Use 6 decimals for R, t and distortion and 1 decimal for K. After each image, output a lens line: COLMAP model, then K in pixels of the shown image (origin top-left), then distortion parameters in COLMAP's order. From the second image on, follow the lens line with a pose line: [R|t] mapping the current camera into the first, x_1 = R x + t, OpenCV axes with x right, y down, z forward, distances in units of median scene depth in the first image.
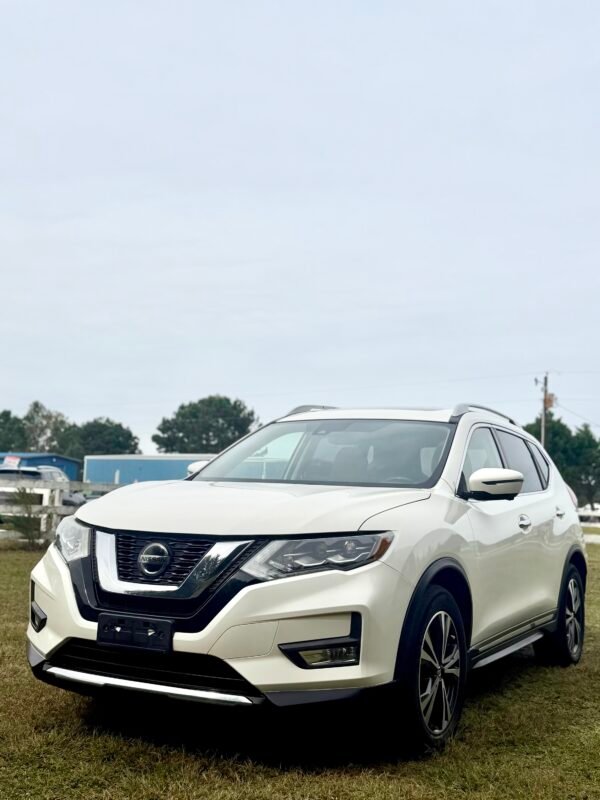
lens RADIAL K [[905.7, 0, 296.7], [0, 905.7, 401.4], [0, 0, 1]] dist [0.162570, -0.273177]
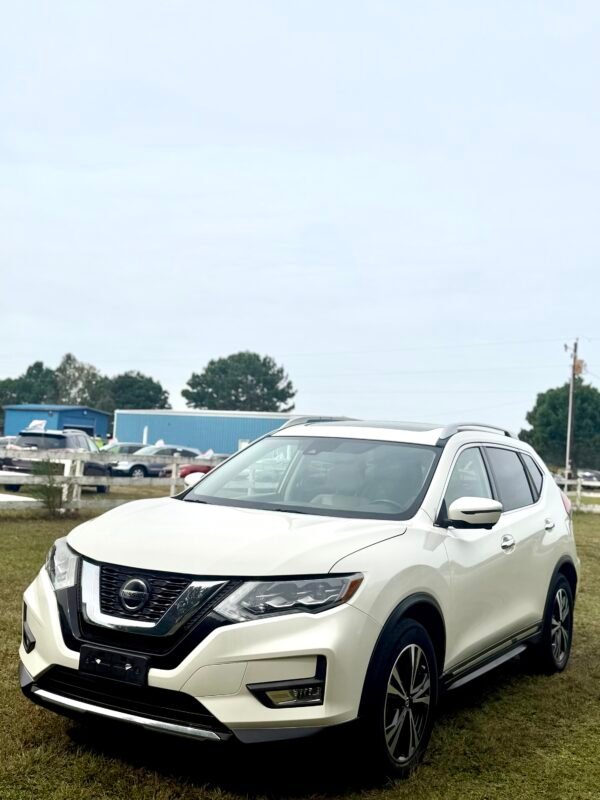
lens RADIAL K [[904.3, 0, 300.0], [0, 904.3, 400.0], [0, 0, 1]] dist [0.184768, -0.351233]
pose [[0.999340, 0.020919, -0.029695, 0.058480], [-0.019445, 0.998604, 0.049102, -0.101518], [0.030681, -0.048492, 0.998352, -0.033935]]
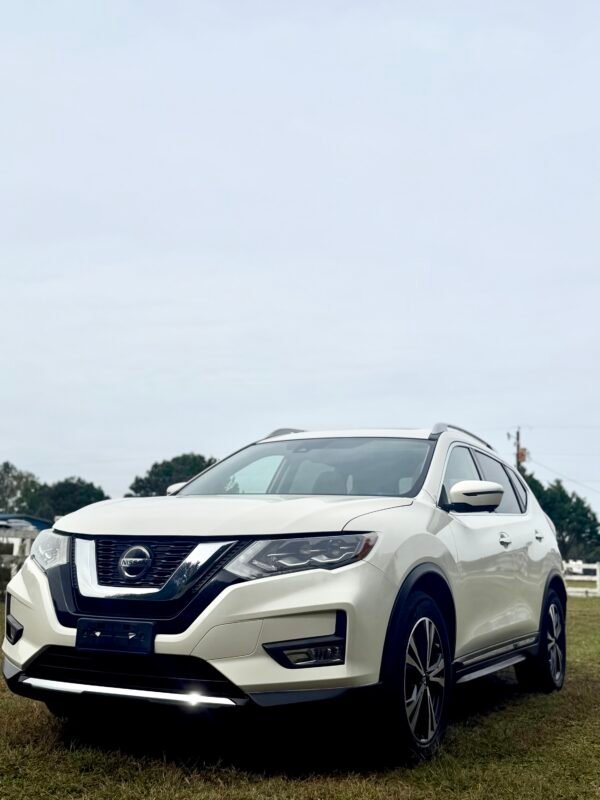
lens RADIAL K [[904.3, 0, 300.0], [0, 904.3, 400.0], [0, 0, 1]] dist [0.184768, -0.351233]
pose [[0.999472, -0.003412, 0.032314, -0.009469], [0.005577, 0.997726, -0.067163, 0.062359], [-0.032012, 0.067308, 0.997219, 0.000165]]
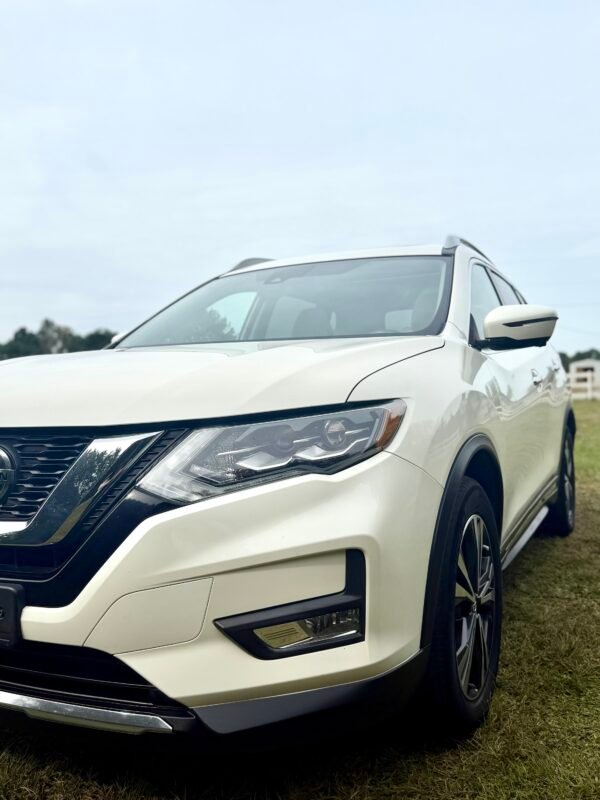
lens RADIAL K [[711.1, 0, 290.1], [0, 711.1, 401.5], [0, 0, 1]] dist [0.123287, -0.222234]
pose [[0.997187, -0.066741, 0.034101, 0.016288], [0.061701, 0.989327, 0.132003, 0.076565], [-0.042547, -0.129527, 0.990663, 0.529285]]
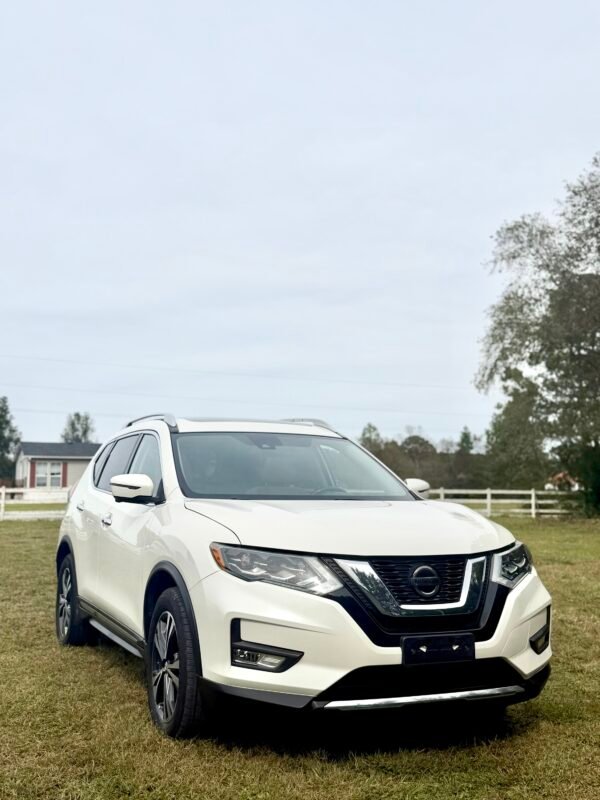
lens RADIAL K [[904.3, 0, 300.0], [0, 904.3, 400.0], [0, 0, 1]] dist [0.184768, -0.351233]
pose [[0.618134, 0.045826, 0.784736, -1.058875], [-0.063076, 0.997972, -0.008593, -0.021464], [-0.783538, -0.044186, 0.619771, 0.433367]]
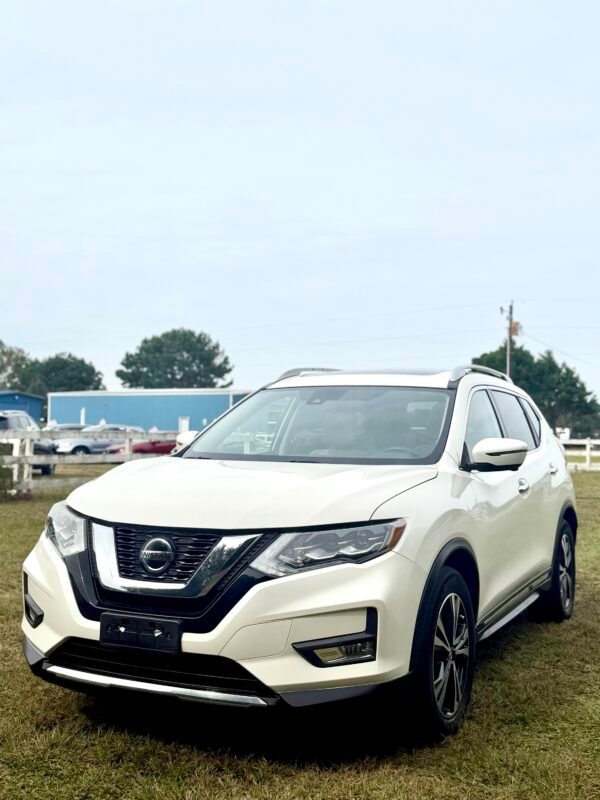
lens RADIAL K [[905.7, 0, 296.7], [0, 905.7, 401.4], [0, 0, 1]] dist [0.162570, -0.273177]
pose [[0.998980, -0.023546, 0.038536, -0.041193], [0.020501, 0.996775, 0.077589, -0.055507], [-0.040238, -0.076720, 0.996240, 0.053712]]
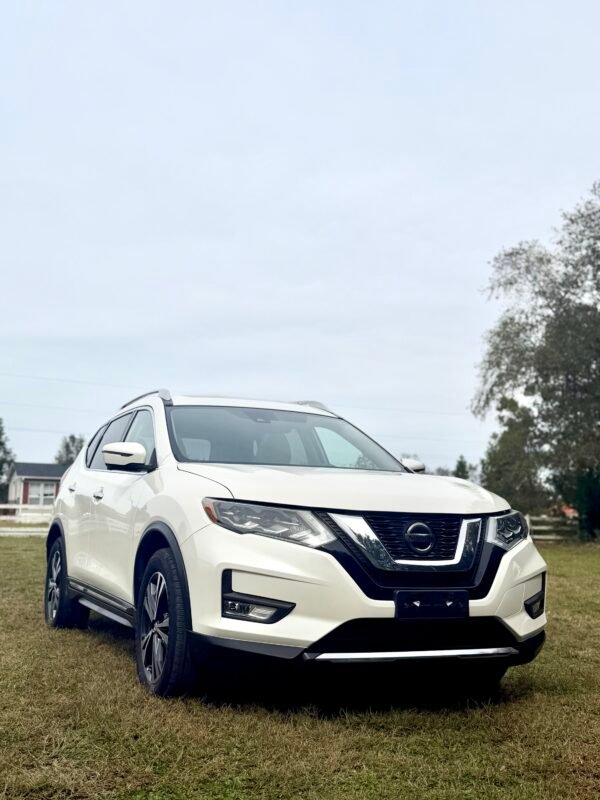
lens RADIAL K [[904.3, 0, 300.0], [0, 904.3, 400.0], [0, 0, 1]] dist [0.184768, -0.351233]
pose [[0.613532, 0.079615, 0.785646, -1.045201], [-0.079662, 0.996069, -0.038728, 0.062187], [-0.785642, -0.038825, 0.617462, 0.436114]]
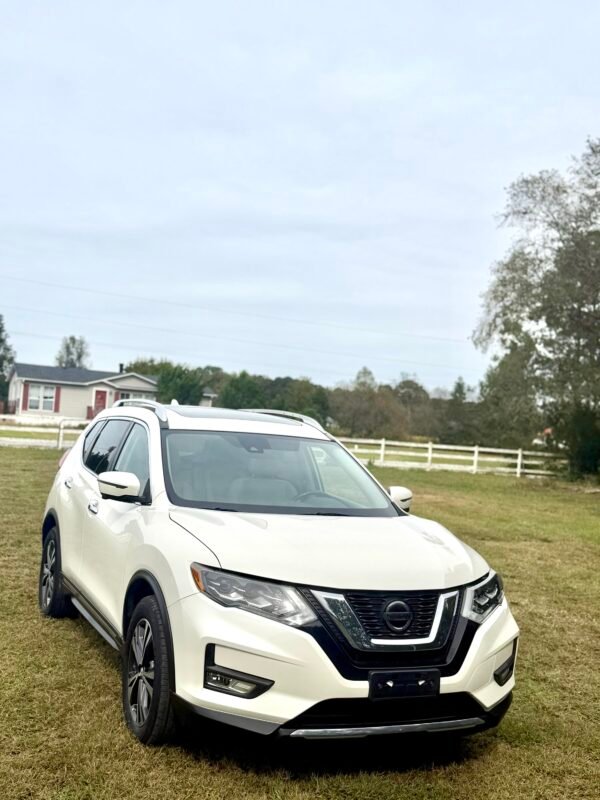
lens RADIAL K [[900.7, 0, 302.6], [0, 900.7, 414.2], [0, 0, 1]] dist [0.237423, -0.497643]
pose [[0.609089, 0.022045, 0.792795, -1.065923], [-0.131981, 0.988493, 0.073912, -0.131190], [-0.782043, -0.149653, 0.604990, 0.432352]]
